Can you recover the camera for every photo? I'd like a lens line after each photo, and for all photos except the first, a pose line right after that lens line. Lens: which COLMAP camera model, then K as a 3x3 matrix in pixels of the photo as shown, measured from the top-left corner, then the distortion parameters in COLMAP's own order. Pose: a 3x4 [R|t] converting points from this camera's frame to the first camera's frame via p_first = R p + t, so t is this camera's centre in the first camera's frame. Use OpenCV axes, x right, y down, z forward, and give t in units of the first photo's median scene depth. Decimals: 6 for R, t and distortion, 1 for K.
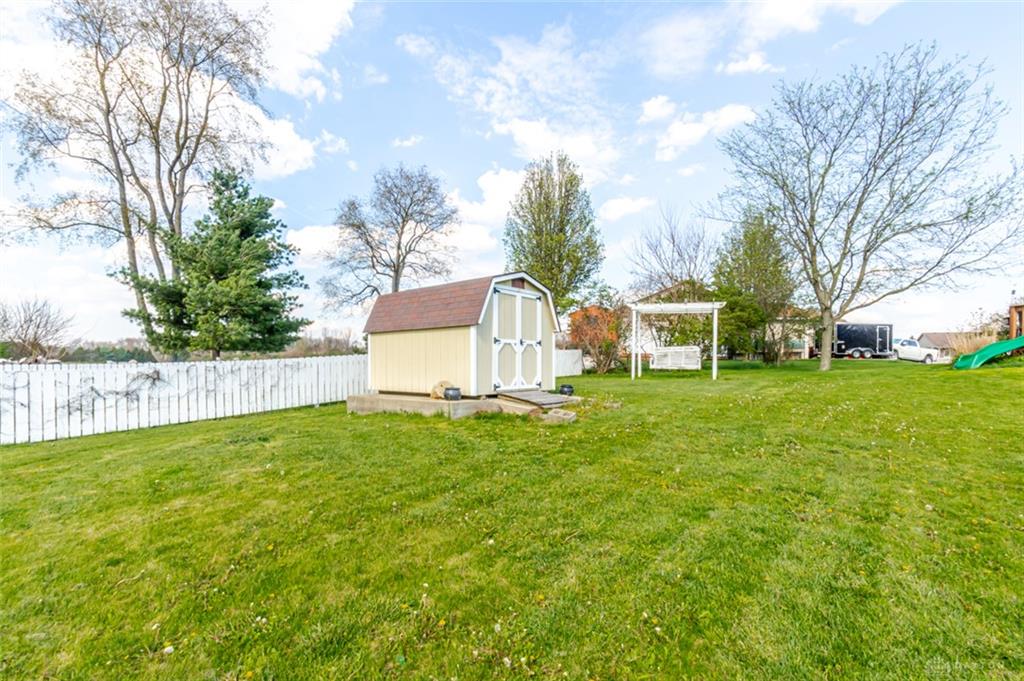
lens RADIAL K [[460.8, 0, 512.9], [0, 460.8, 345.4], [0, 0, 1]] dist [0.000364, -0.001512]
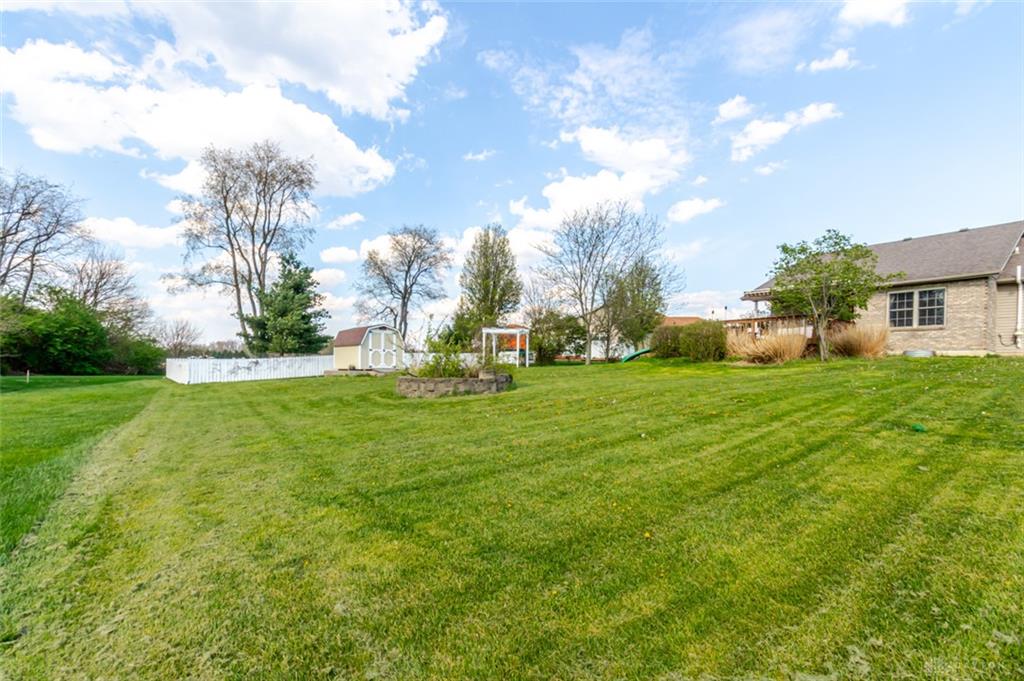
lens RADIAL K [[460.8, 0, 511.4], [0, 460.8, 338.6], [0, 0, 1]] dist [0.000364, -0.001512]
pose [[0.991730, -0.000788, -0.128340, 0.490431], [-0.002012, 0.999763, -0.021684, -0.008830], [0.128327, 0.021763, 0.991493, -0.691796]]
